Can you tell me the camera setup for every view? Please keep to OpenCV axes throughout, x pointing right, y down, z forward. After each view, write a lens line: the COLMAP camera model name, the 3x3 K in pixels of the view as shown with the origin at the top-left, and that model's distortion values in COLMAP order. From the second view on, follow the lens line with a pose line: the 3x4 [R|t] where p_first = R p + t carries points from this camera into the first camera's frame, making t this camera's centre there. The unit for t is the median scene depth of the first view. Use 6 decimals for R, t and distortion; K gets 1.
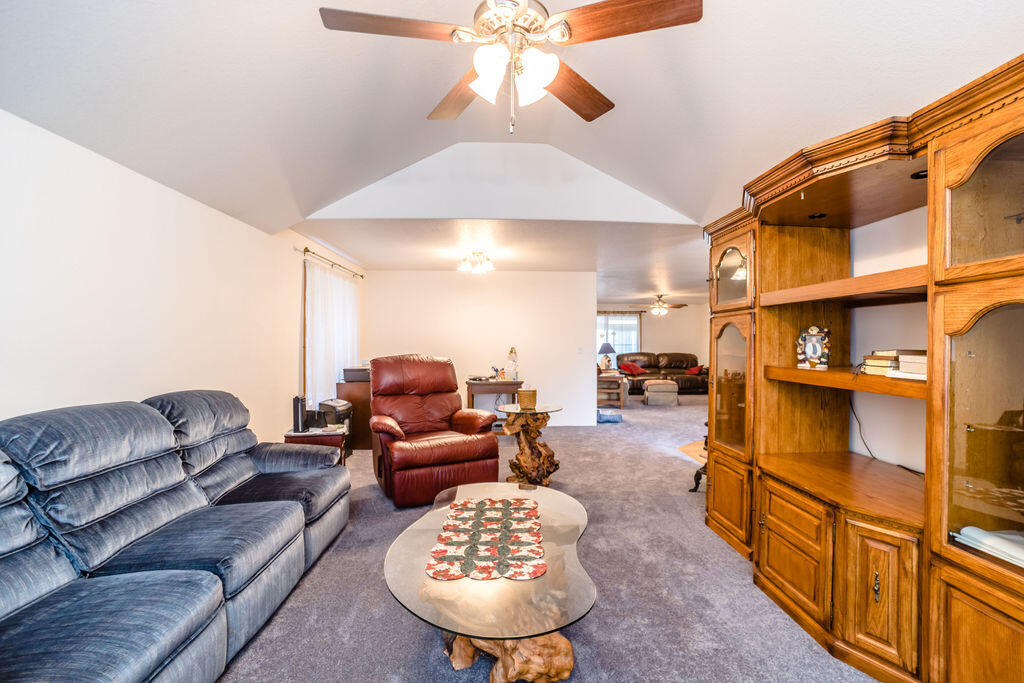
lens RADIAL K [[1147.7, 0, 512.0], [0, 1147.7, 341.7], [0, 0, 1]] dist [-0.021187, 0.000000]
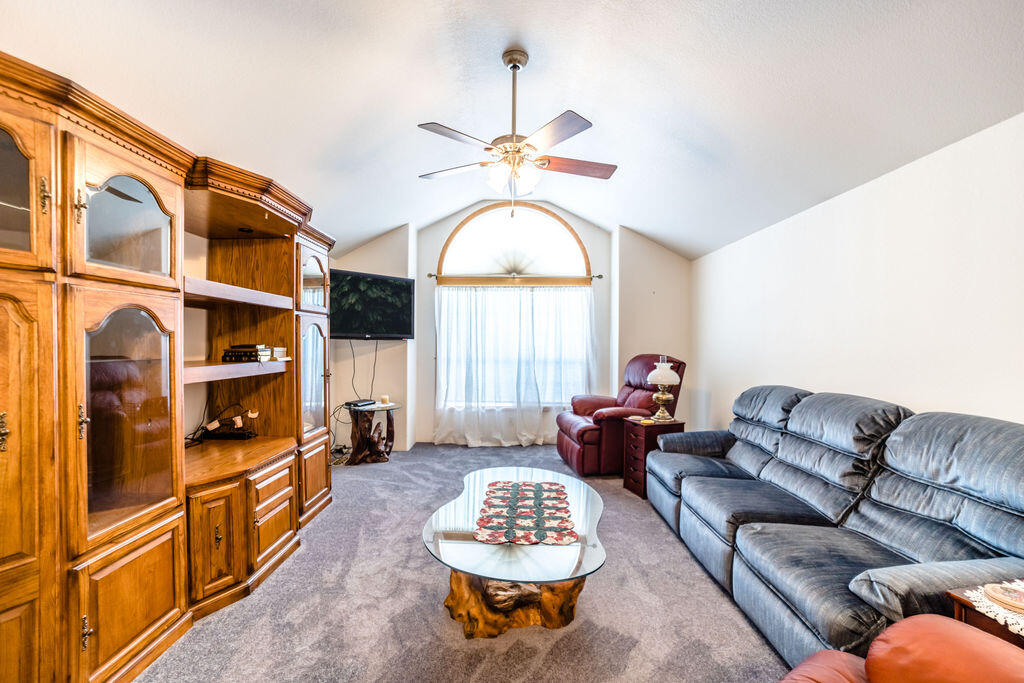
lens RADIAL K [[1147.7, 0, 512.0], [0, 1147.7, 342.7], [0, 0, 1]] dist [-0.021187, 0.000000]
pose [[-0.999891, -0.008031, 0.012414, -0.017137], [-0.007990, 0.999963, 0.003328, -0.002286], [-0.012440, 0.003229, -0.999917, 2.096416]]
